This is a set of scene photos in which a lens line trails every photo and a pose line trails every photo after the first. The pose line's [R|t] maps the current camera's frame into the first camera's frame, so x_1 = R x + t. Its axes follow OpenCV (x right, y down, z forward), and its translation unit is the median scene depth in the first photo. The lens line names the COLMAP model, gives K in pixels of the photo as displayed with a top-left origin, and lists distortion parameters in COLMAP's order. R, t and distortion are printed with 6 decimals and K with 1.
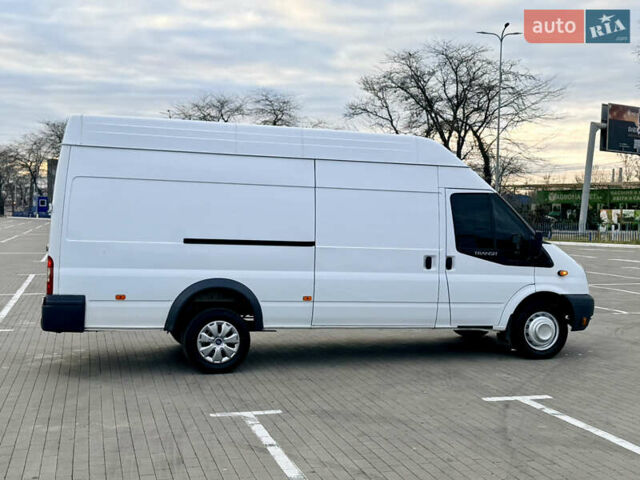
lens RADIAL K [[848.2, 0, 320.0], [0, 848.2, 240.0], [0, 0, 1]] dist [0.126939, -0.025149]
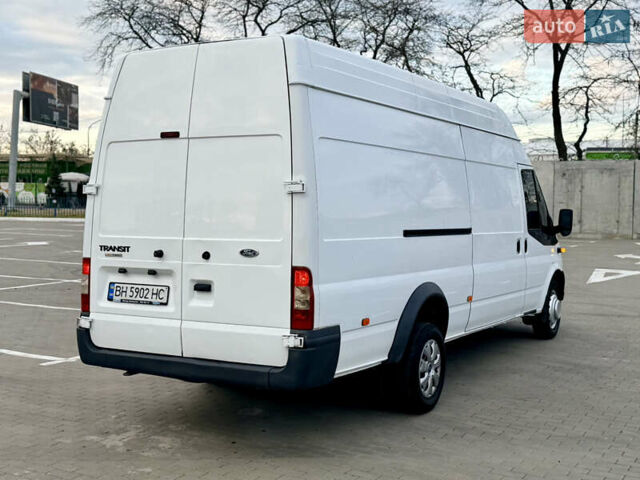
lens RADIAL K [[848.2, 0, 320.0], [0, 848.2, 240.0], [0, 0, 1]] dist [0.126939, -0.025149]
pose [[0.717411, -0.046362, 0.695105, -0.645918], [0.024193, 0.998839, 0.041650, -0.022892], [-0.696230, -0.013064, 0.717700, 0.495242]]
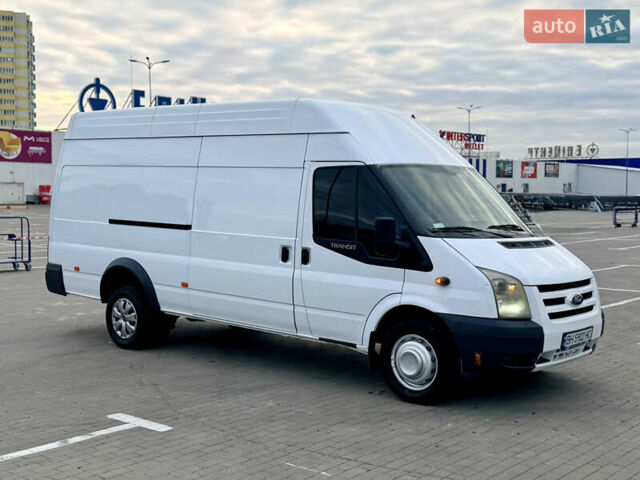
lens RADIAL K [[848.2, 0, 320.0], [0, 848.2, 240.0], [0, 0, 1]] dist [0.126939, -0.025149]
pose [[0.545113, 0.035031, -0.837631, 0.821411], [-0.024182, 0.999368, 0.026058, -0.009077], [0.838014, 0.006051, 0.545615, 0.580453]]
